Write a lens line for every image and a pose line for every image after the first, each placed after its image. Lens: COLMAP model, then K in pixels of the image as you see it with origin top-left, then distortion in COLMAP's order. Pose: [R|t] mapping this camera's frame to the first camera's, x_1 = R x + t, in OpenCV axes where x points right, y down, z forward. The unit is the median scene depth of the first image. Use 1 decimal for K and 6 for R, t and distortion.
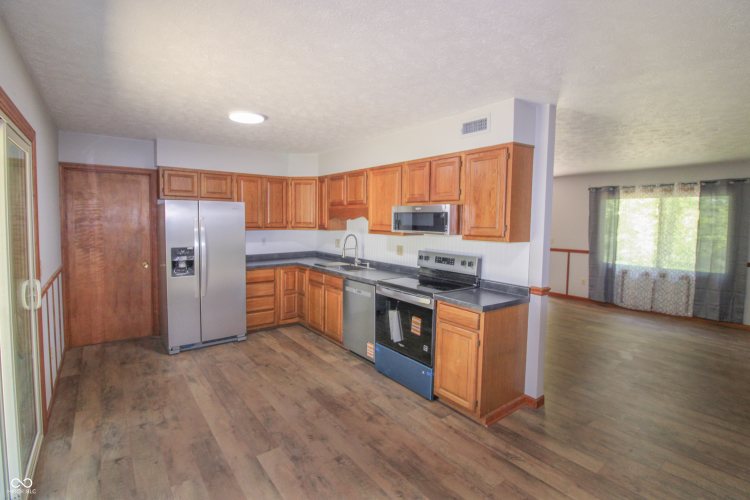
lens RADIAL K [[348.9, 0, 397.7], [0, 348.9, 243.6], [0, 0, 1]] dist [-0.001404, -0.009518]
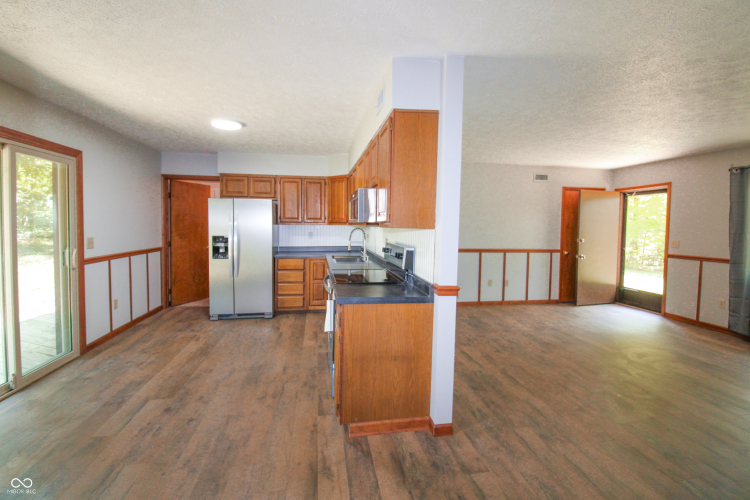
lens RADIAL K [[348.9, 0, 411.9], [0, 348.9, 240.3], [0, 0, 1]] dist [-0.001404, -0.009518]
pose [[0.887979, 0.018771, -0.459501, 0.571640], [-0.030909, 0.999343, -0.018907, 0.028599], [0.458845, 0.030992, 0.887976, 0.195562]]
